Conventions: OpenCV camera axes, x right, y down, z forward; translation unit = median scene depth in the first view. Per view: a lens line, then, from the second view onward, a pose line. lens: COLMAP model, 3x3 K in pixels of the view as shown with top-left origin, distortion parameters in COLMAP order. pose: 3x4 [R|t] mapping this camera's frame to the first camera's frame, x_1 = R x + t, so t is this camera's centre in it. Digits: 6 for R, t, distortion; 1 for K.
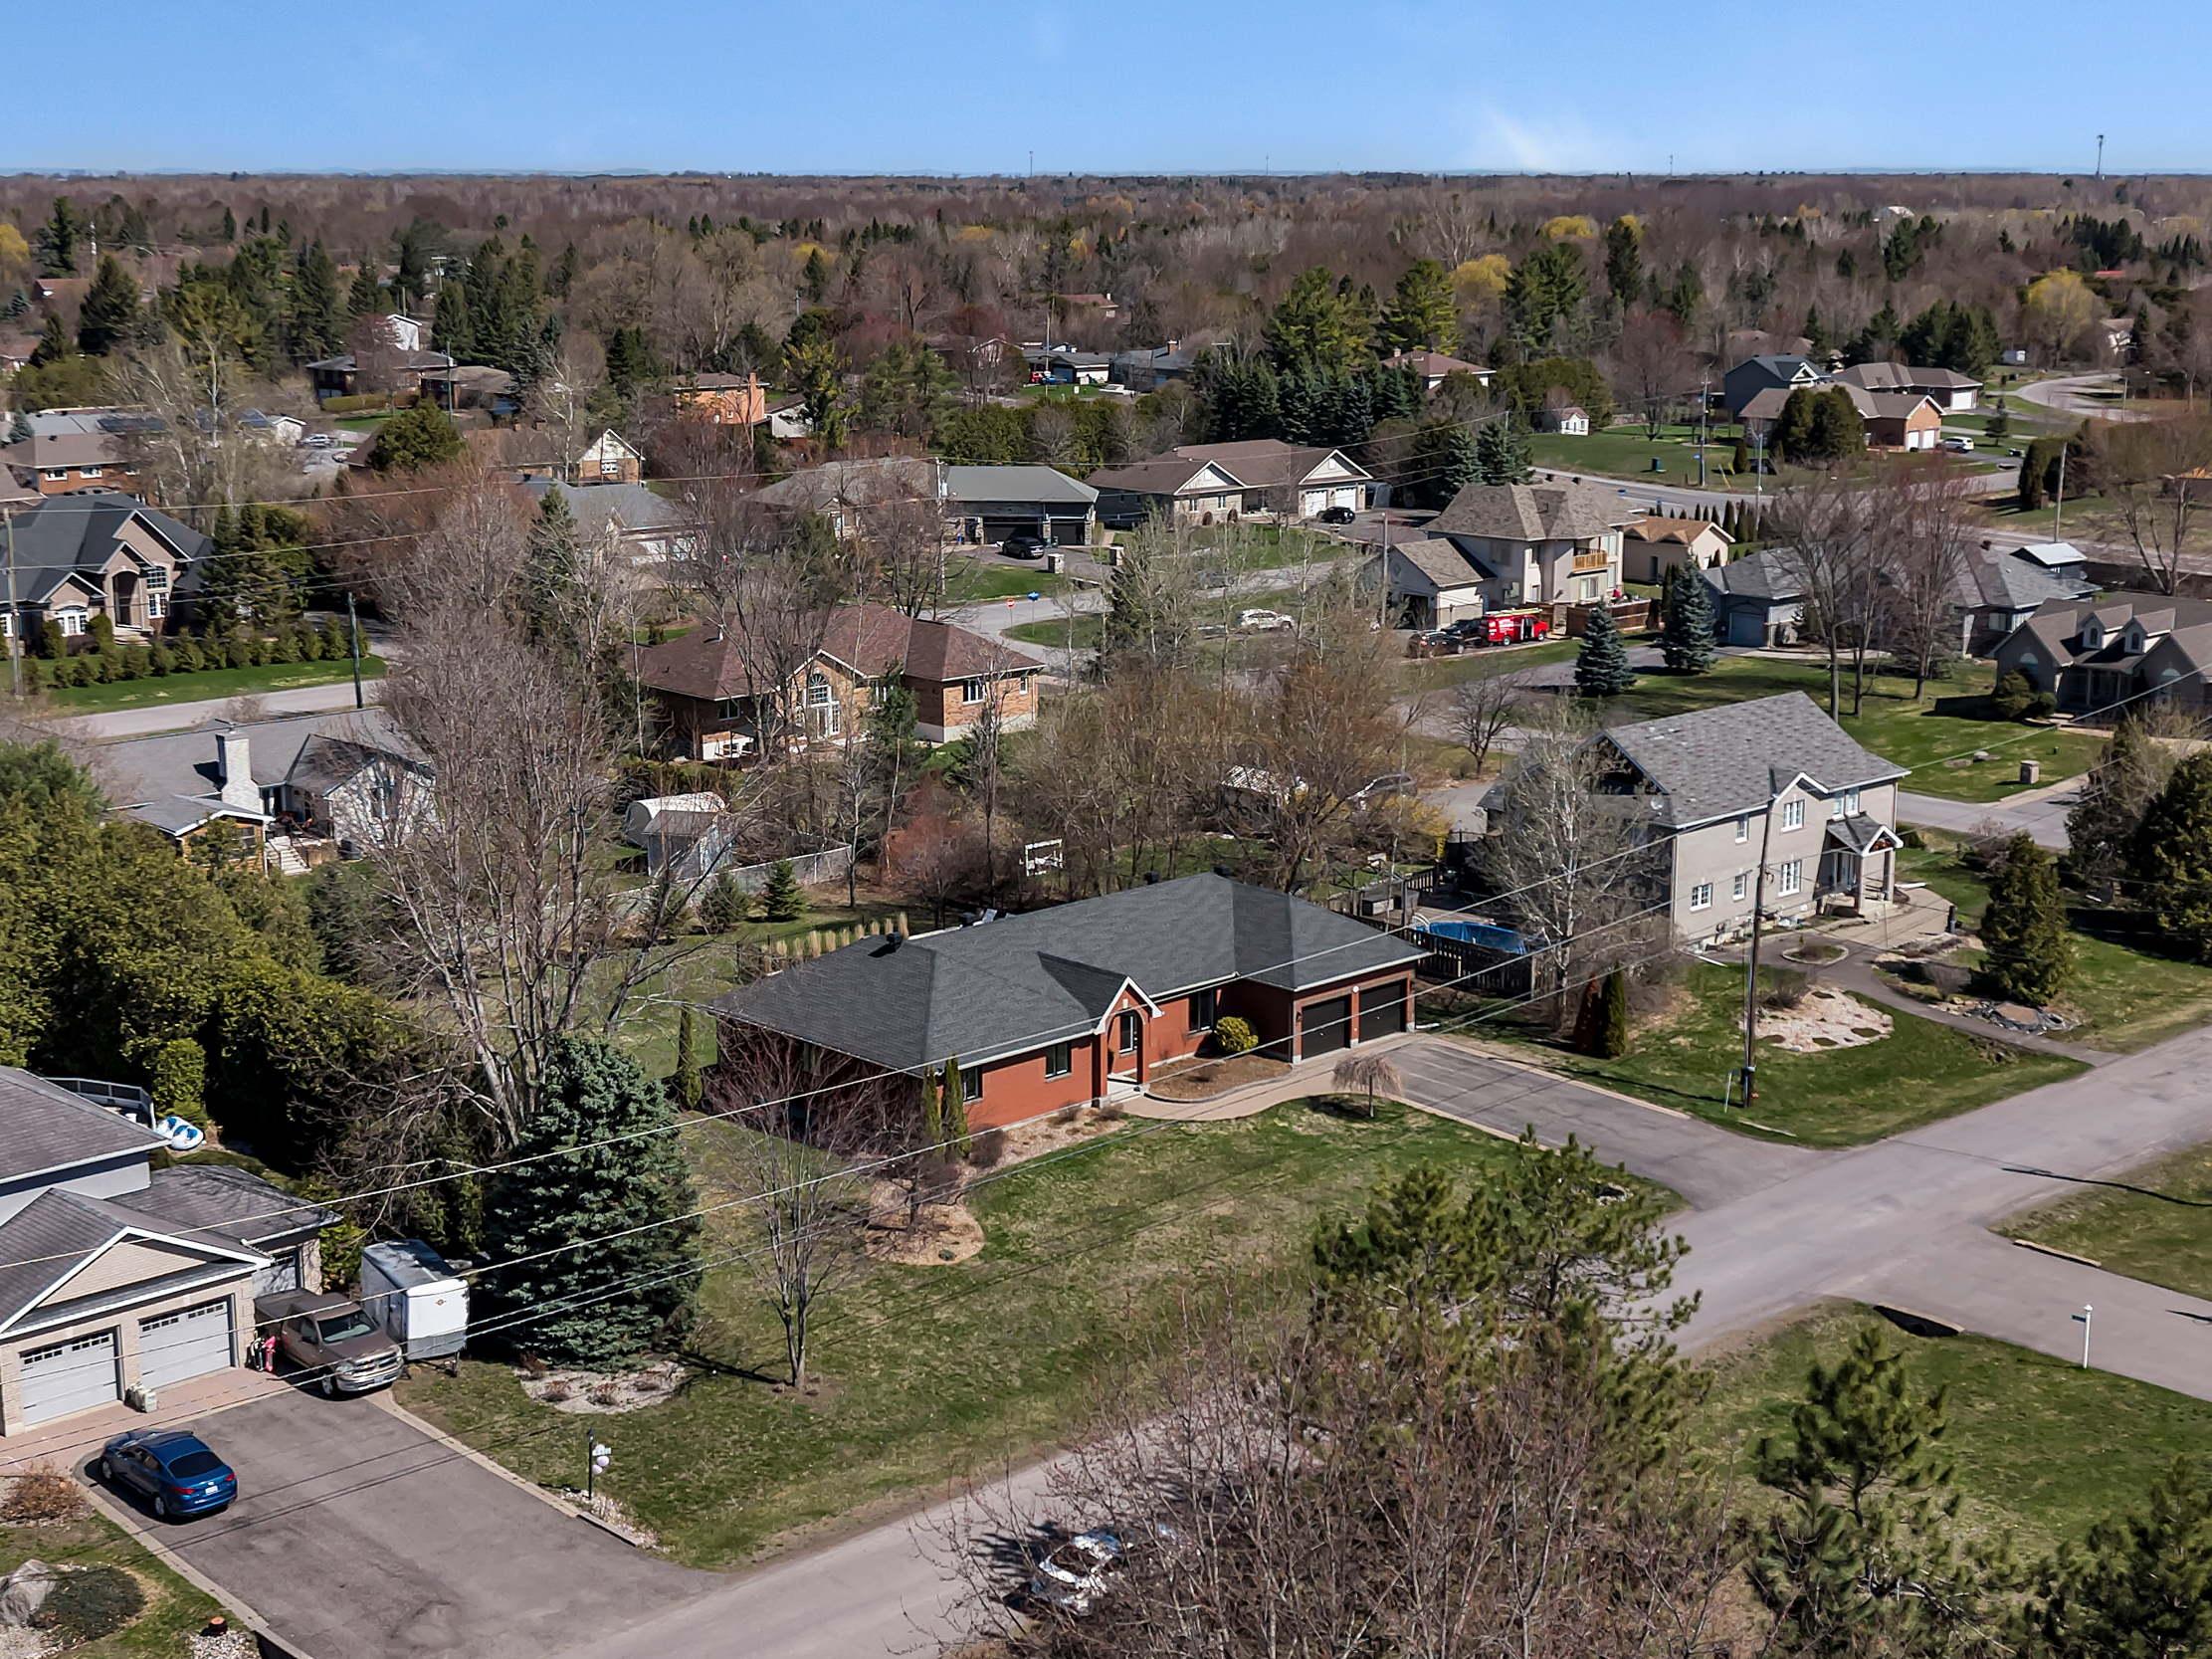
lens RADIAL K [[2956.5, 0, 1096.8], [0, 2956.5, 873.0], [0, 0, 1]] dist [0.283519, -0.995486]
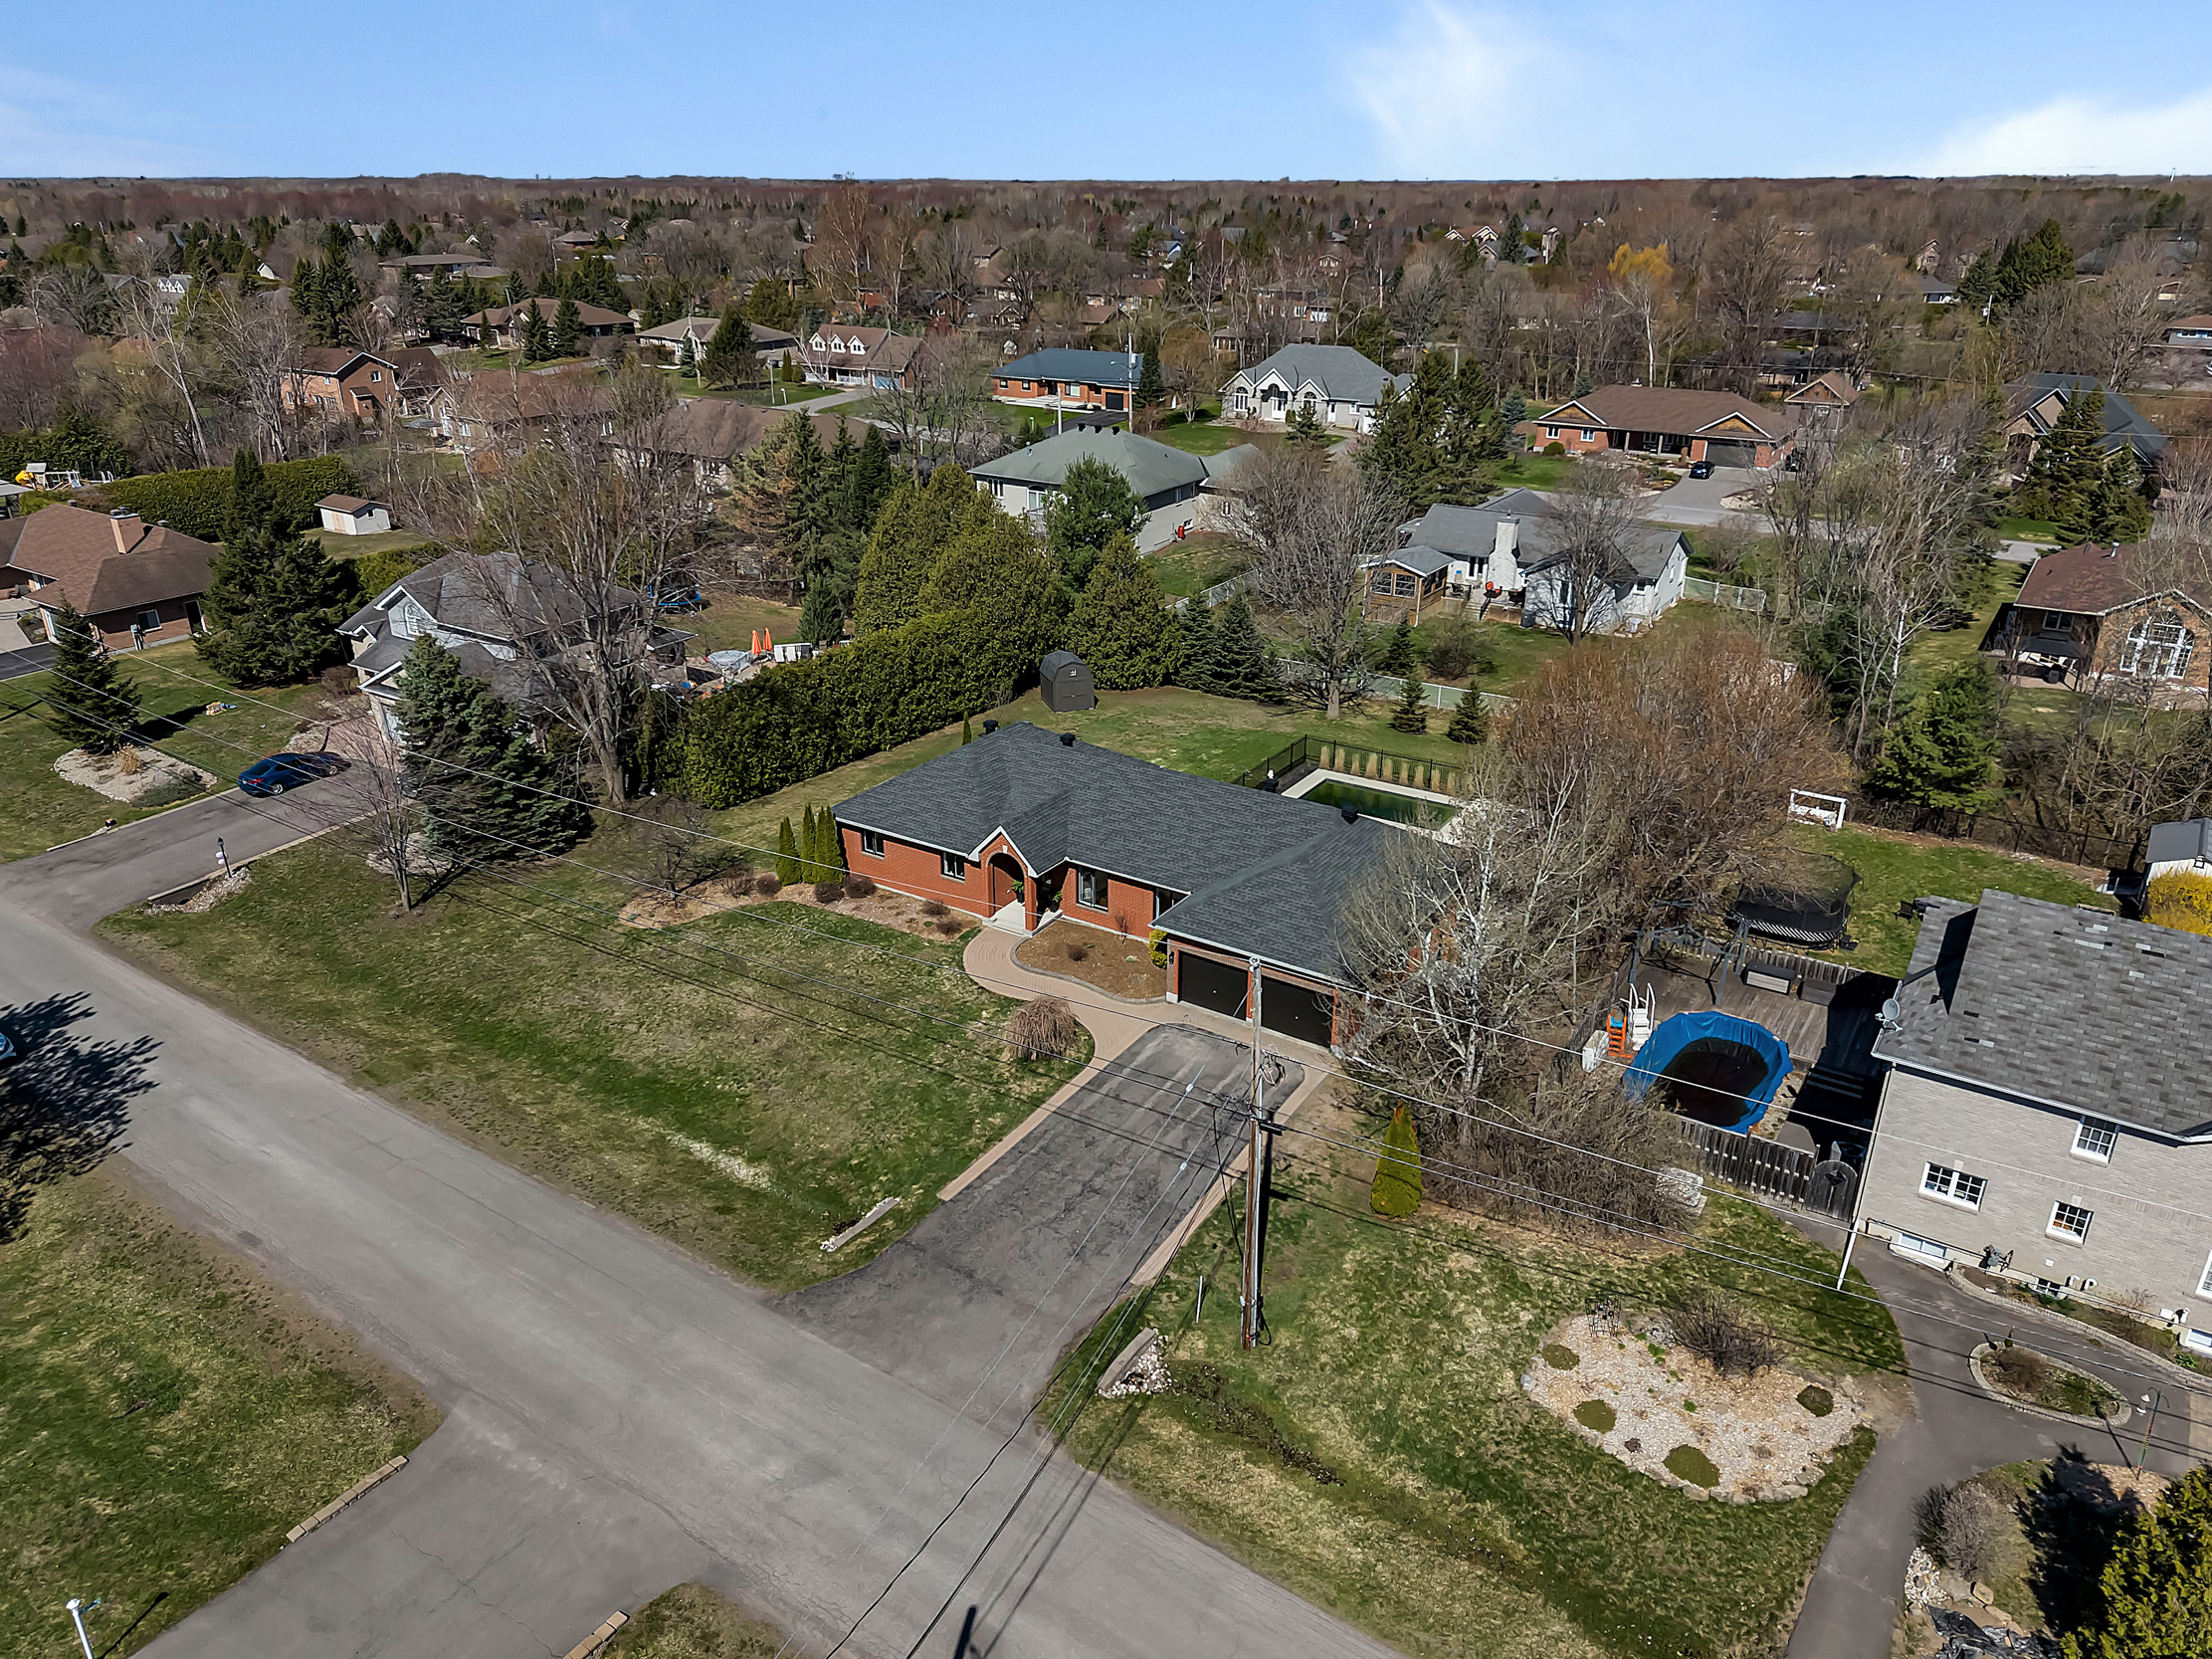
lens RADIAL K [[1493.4, 0, 1106.0], [0, 1493.4, 829.5], [0, 0, 1]] dist [0.056633, -0.068970]
pose [[0.227835, 0.388736, -0.892735, 0.502468], [-0.220391, 0.913642, 0.341594, -0.156941], [0.948430, 0.118923, 0.293834, 0.876693]]
